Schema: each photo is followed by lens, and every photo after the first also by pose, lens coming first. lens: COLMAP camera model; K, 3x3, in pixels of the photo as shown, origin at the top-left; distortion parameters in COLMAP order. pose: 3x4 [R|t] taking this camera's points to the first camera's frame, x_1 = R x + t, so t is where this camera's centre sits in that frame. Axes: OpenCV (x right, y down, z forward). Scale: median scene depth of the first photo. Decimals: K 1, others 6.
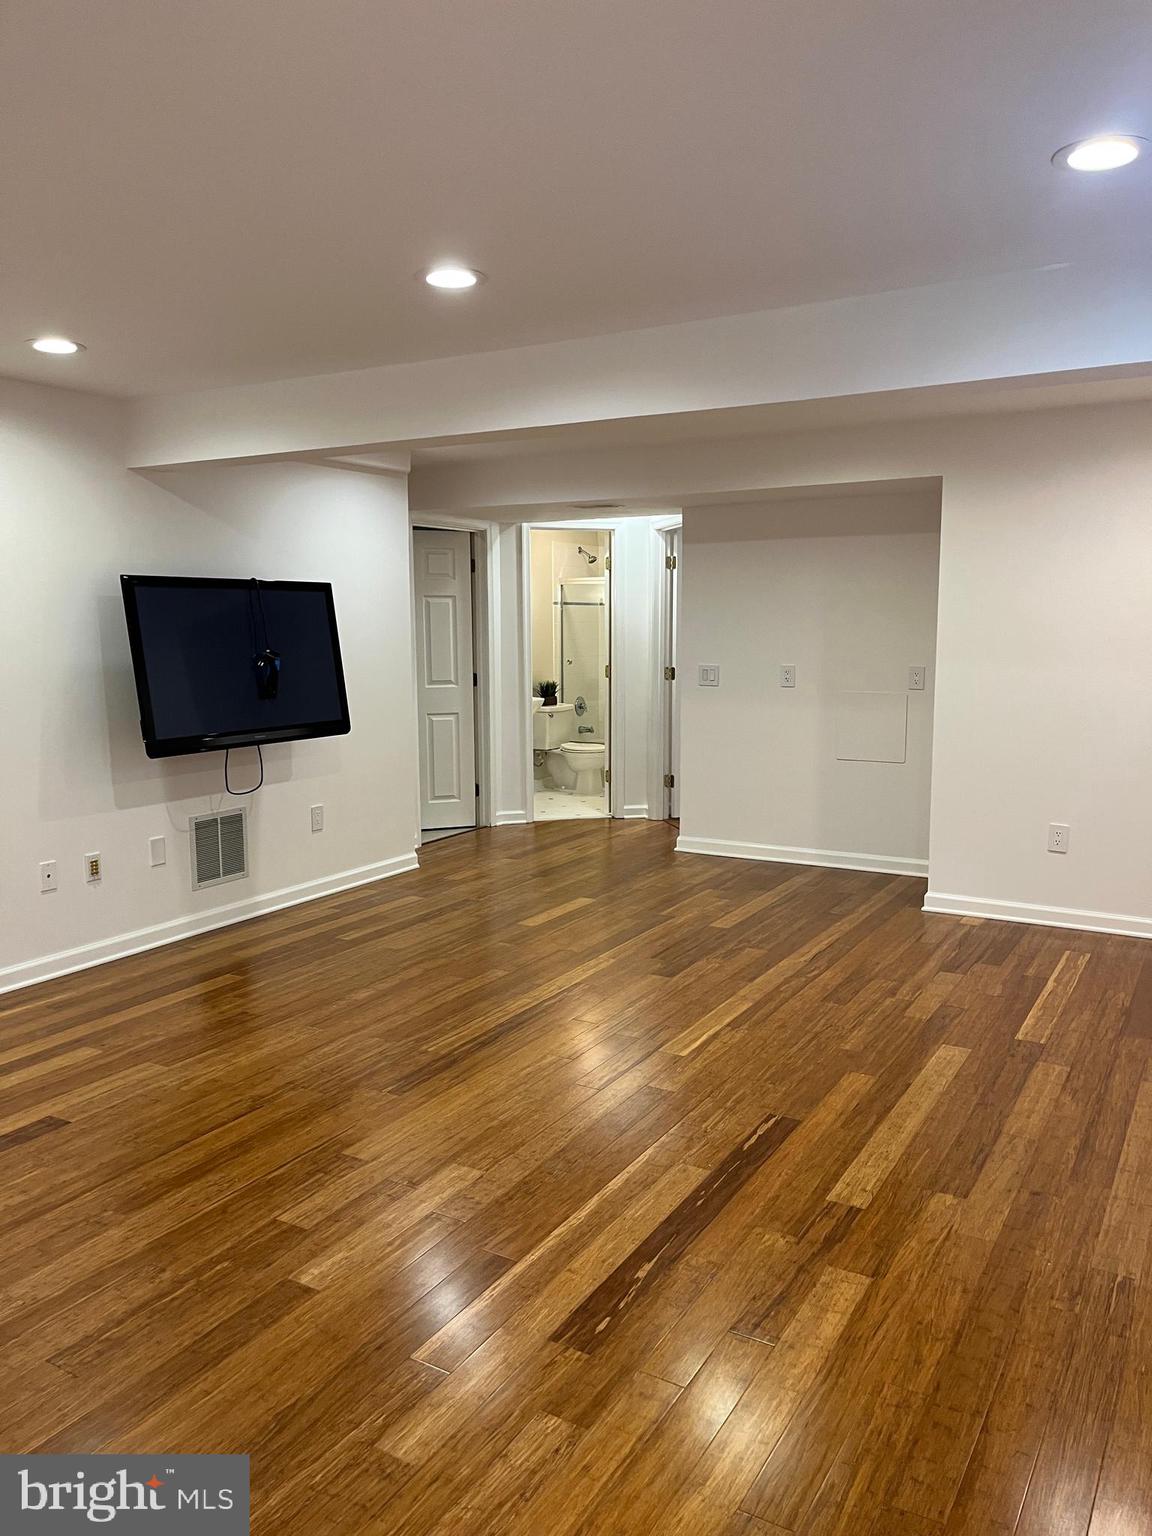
lens RADIAL K [[1161.8, 0, 566.3], [0, 1161.8, 776.0], [0, 0, 1]] dist [0.072416, -0.108507]
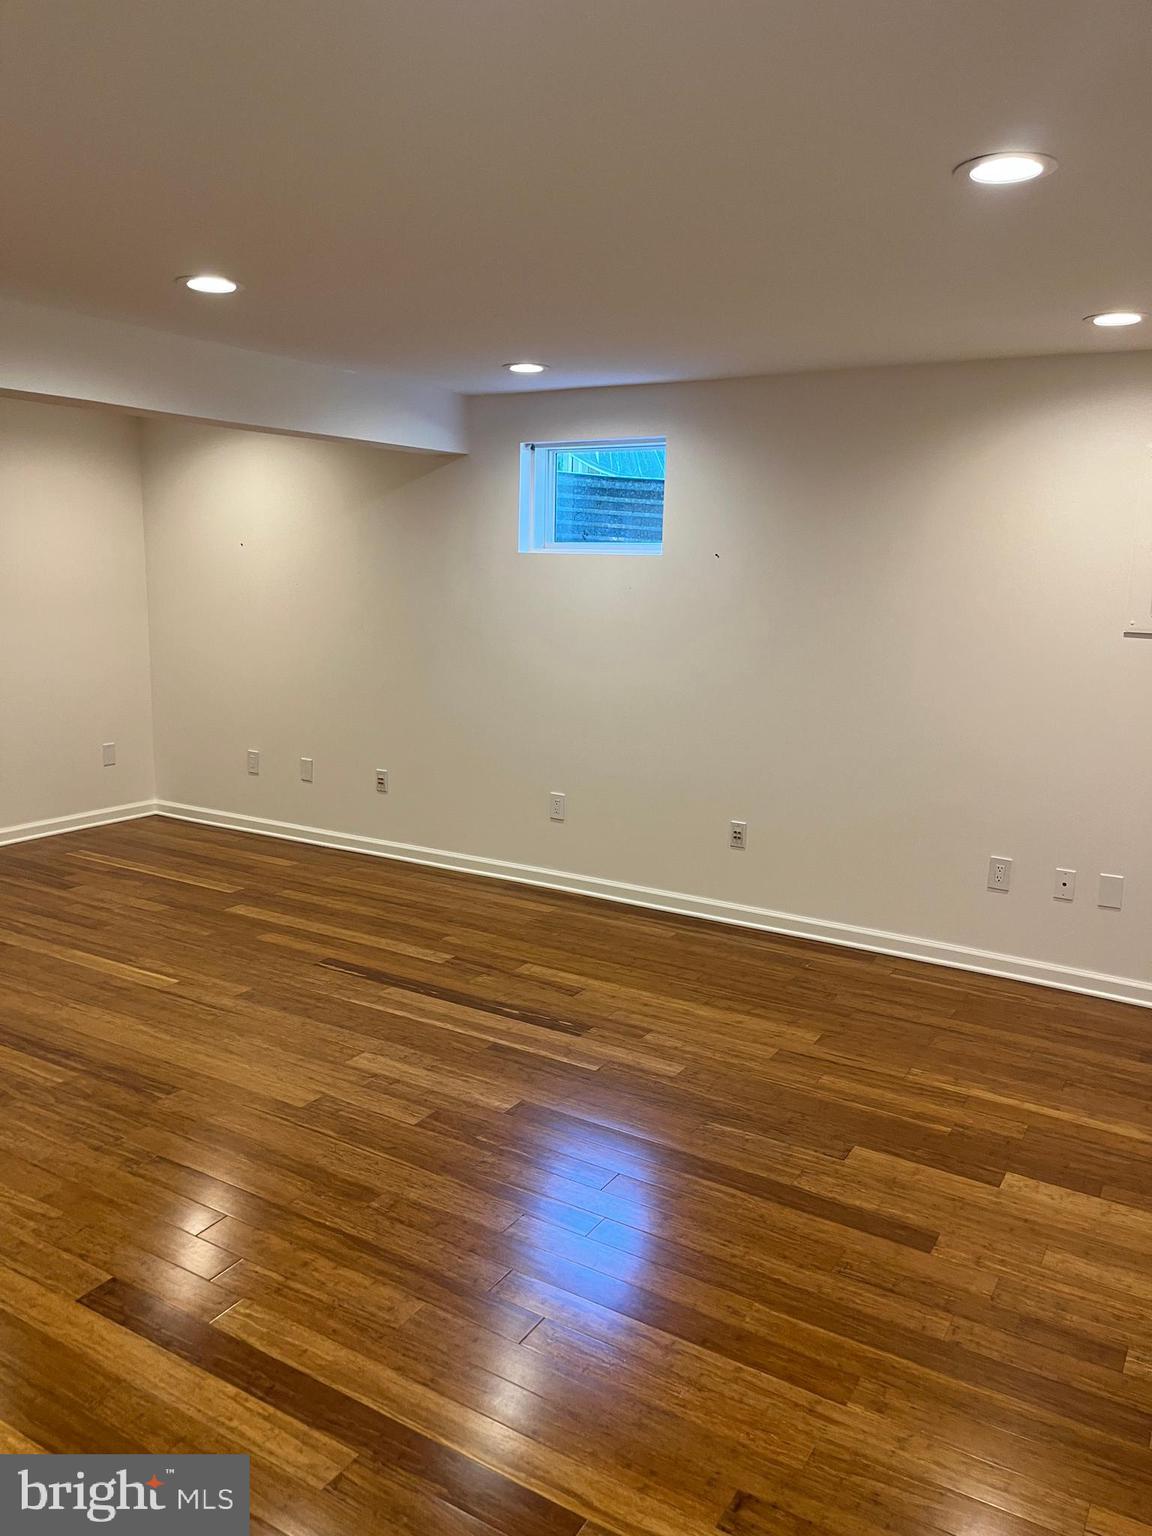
lens RADIAL K [[1161.8, 0, 566.3], [0, 1161.8, 776.0], [0, 0, 1]] dist [0.072416, -0.108507]
pose [[0.016558, -0.185365, 0.982530, -1.147880], [0.108525, 0.977193, 0.182529, -0.147967], [-0.993956, 0.103607, 0.036297, 0.645163]]
